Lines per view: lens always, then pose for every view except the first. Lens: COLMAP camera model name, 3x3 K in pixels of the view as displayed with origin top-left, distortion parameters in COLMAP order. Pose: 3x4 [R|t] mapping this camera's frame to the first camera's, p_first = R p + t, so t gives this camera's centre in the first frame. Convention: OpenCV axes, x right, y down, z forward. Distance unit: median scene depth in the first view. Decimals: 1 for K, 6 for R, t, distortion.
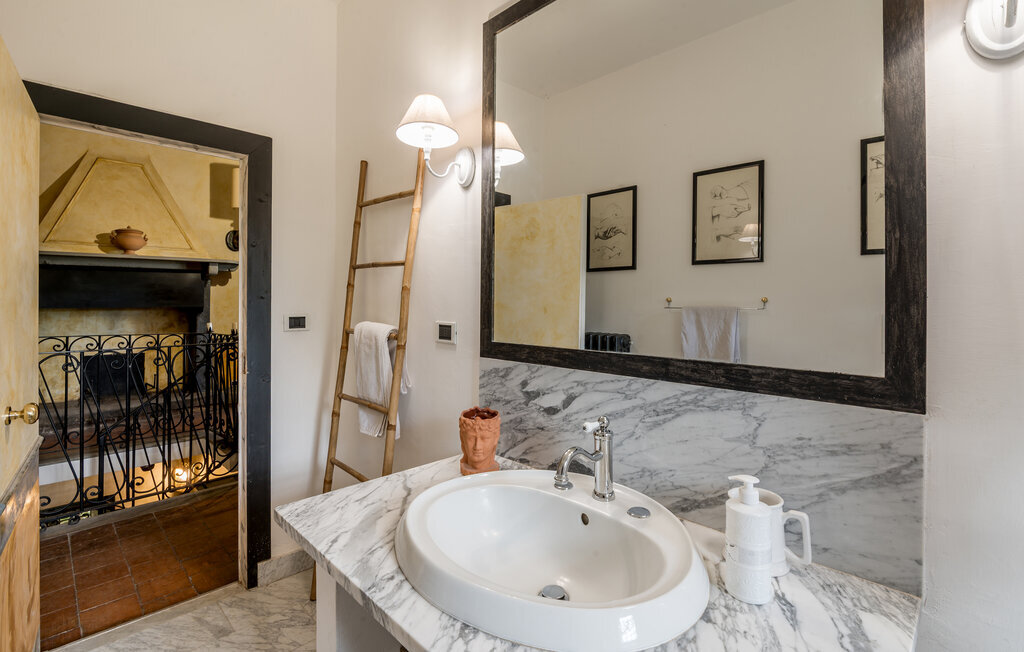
lens RADIAL K [[471.5, 0, 504.7], [0, 471.5, 302.7], [0, 0, 1]] dist [-0.003711, -0.001444]
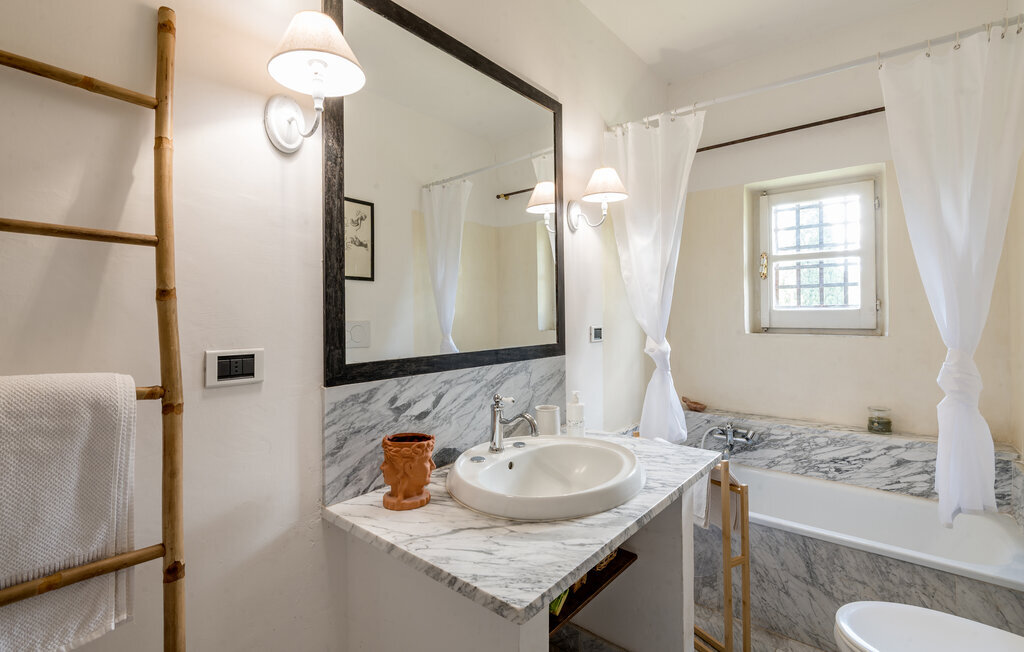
lens RADIAL K [[466.8, 0, 512.1], [0, 466.8, 311.3], [0, 0, 1]] dist [0.001103, -0.000910]
pose [[-0.100250, 0.004896, 0.994950, -1.019640], [0.015624, 0.999872, -0.003346, -0.002576], [-0.994840, 0.015209, -0.100314, 0.930502]]
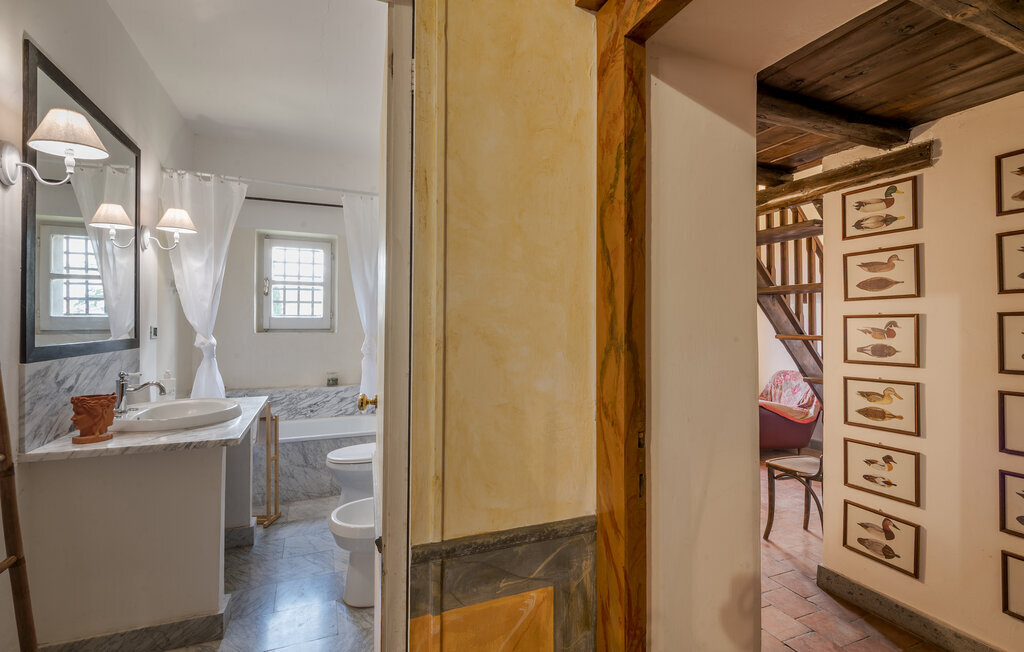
lens RADIAL K [[471.5, 0, 504.7], [0, 471.5, 302.7], [0, 0, 1]] dist [-0.003711, -0.001444]
pose [[-0.922214, 0.015896, 0.386353, -1.701093], [0.001547, 0.999298, -0.037423, 0.027095], [-0.386677, -0.033914, -0.921591, 1.861164]]
